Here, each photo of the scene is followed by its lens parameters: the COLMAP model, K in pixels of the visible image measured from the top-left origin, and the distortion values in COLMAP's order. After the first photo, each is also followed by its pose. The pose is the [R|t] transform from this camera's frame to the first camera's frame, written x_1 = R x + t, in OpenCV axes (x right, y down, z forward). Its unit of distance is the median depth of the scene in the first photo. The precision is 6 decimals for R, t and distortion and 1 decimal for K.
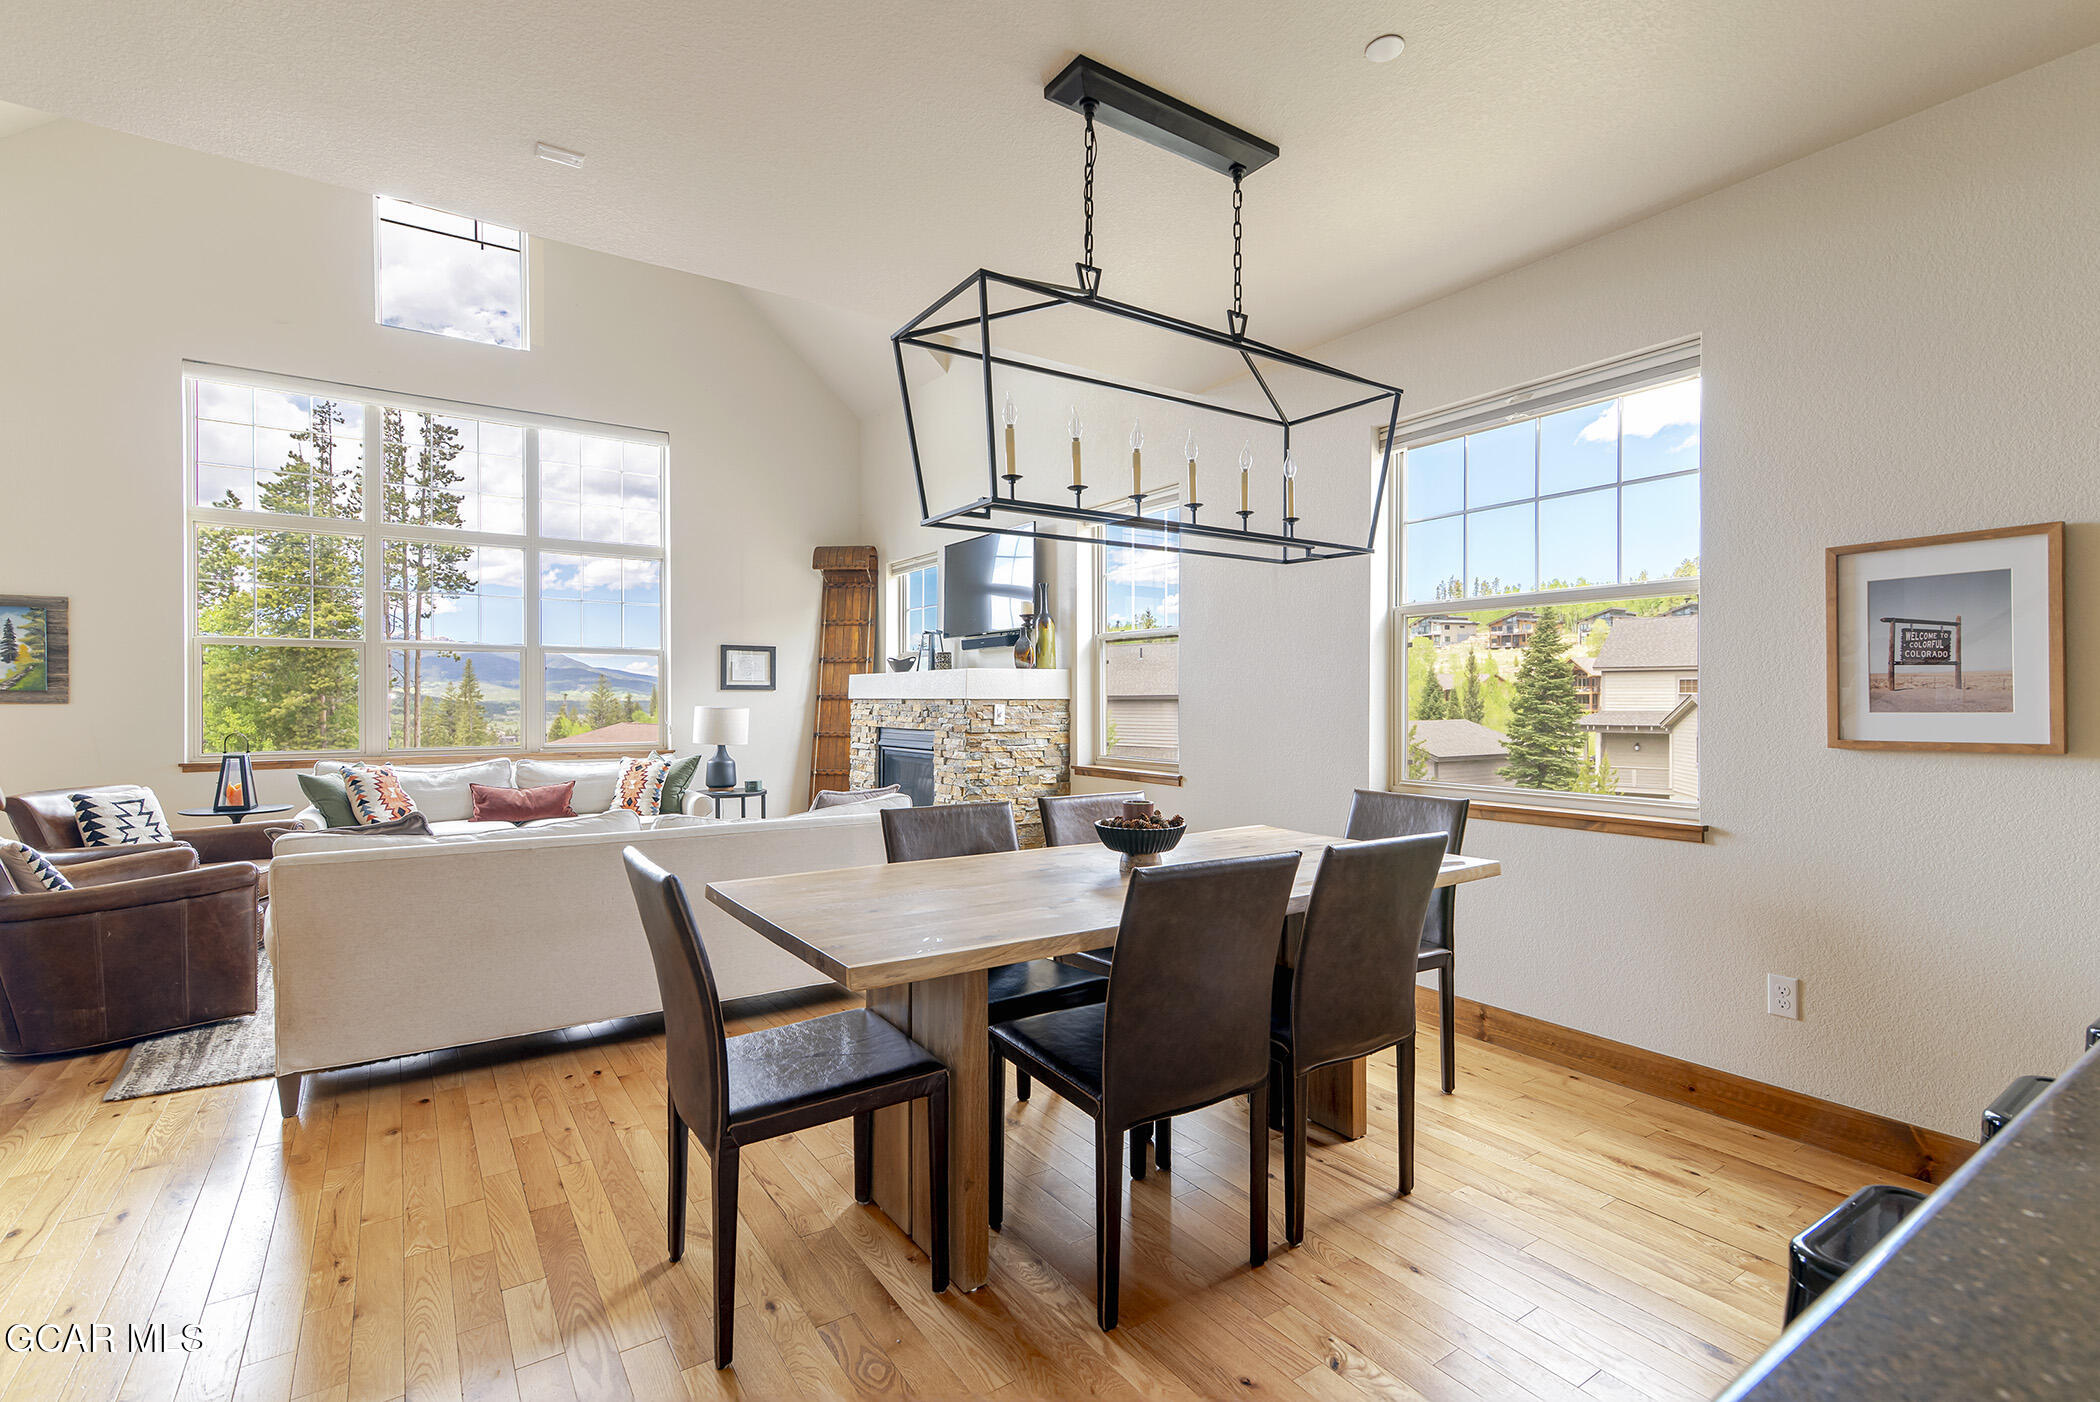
lens RADIAL K [[956.3, 0, 1052.4], [0, 956.3, 698.2], [0, 0, 1]] dist [0.018465, 0.001201]
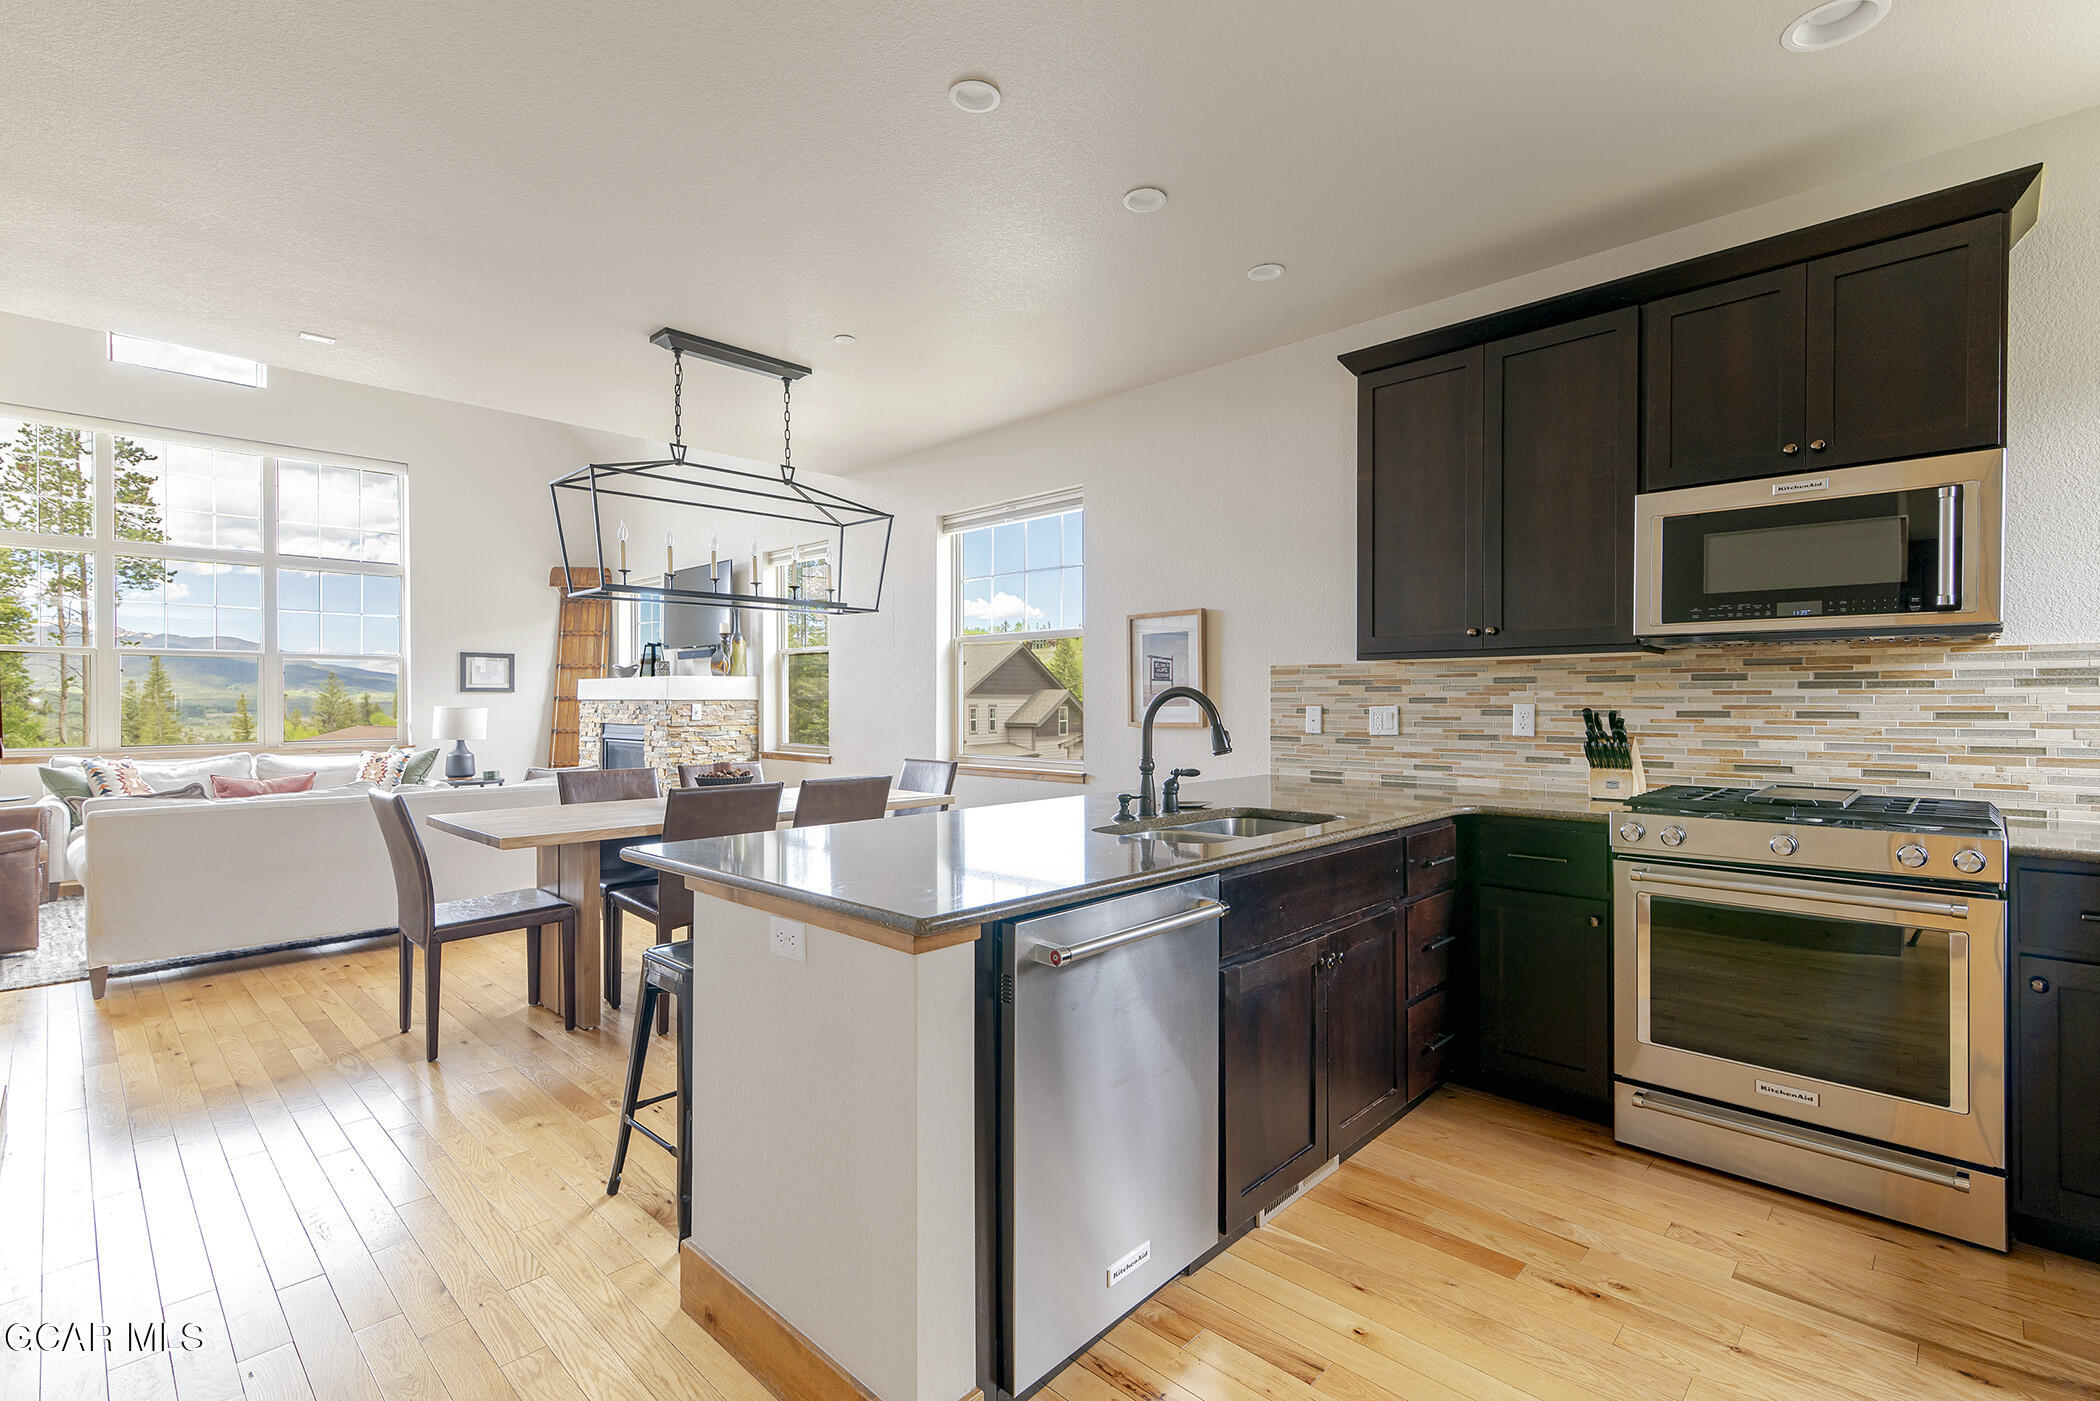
lens RADIAL K [[956.3, 0, 1052.6], [0, 956.3, 703.7], [0, 0, 1]] dist [0.018465, 0.001201]
pose [[0.979558, -0.003308, 0.201133, 0.160047], [0.002021, 0.999976, 0.006606, -0.001550], [-0.201150, -0.006065, 0.979542, -0.369741]]
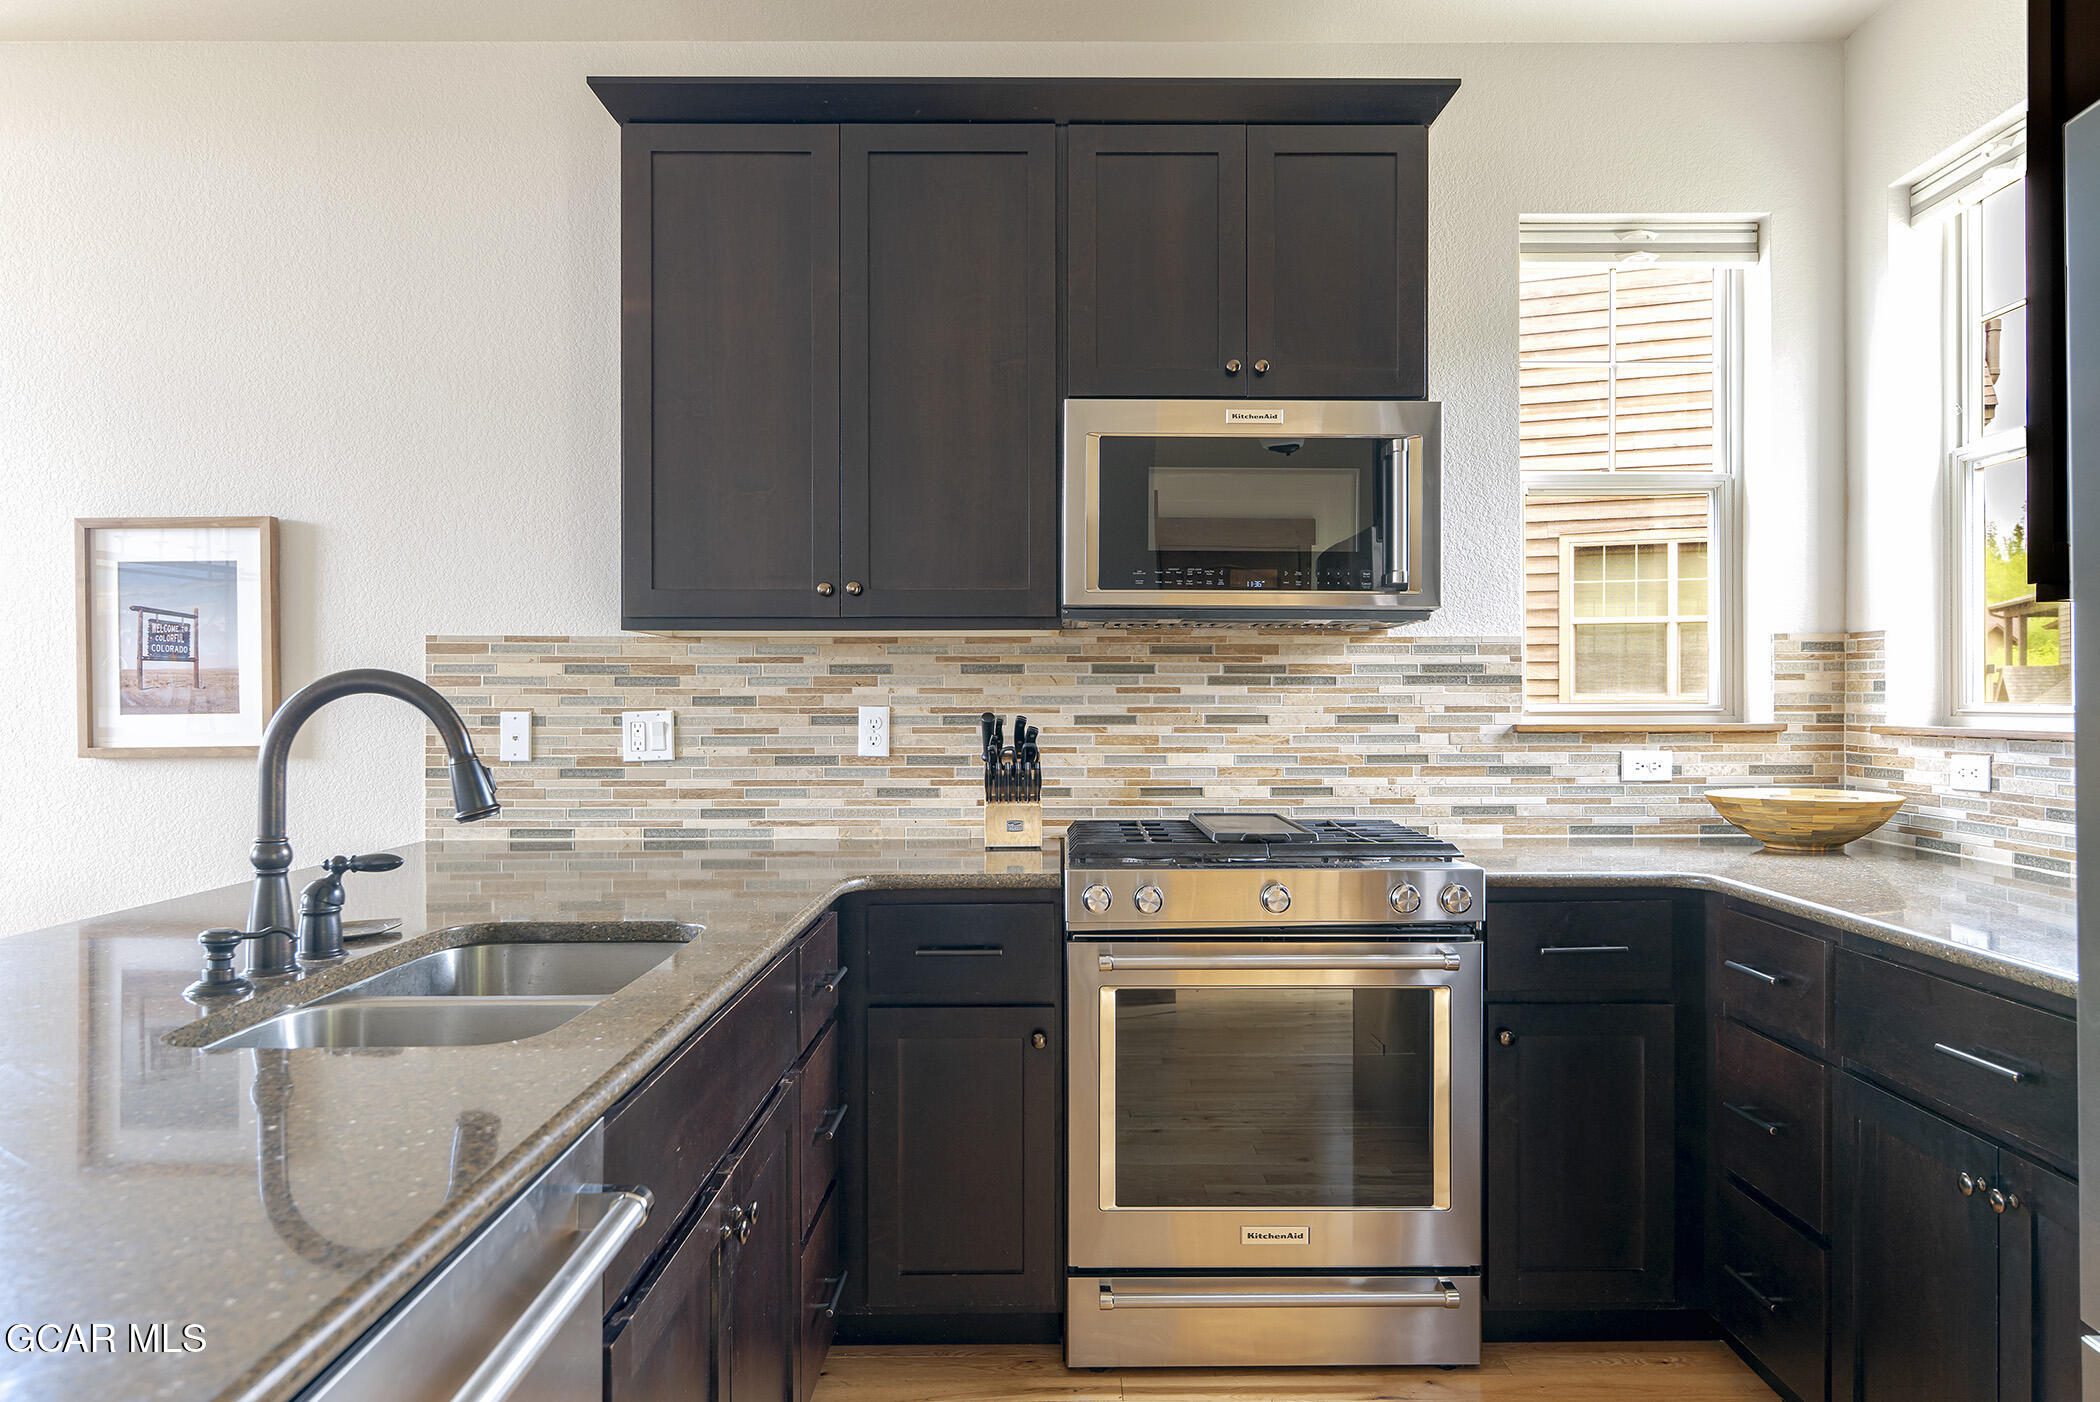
lens RADIAL K [[1366.7, 0, 1053.2], [0, 1366.7, 697.3], [0, 0, 1]] dist [0.000985, 0.002909]
pose [[0.563690, -0.000235, 0.825986, 0.156324], [0.000196, 1.000000, 0.000151, -0.000455], [-0.825986, 0.000077, 0.563690, -0.187305]]
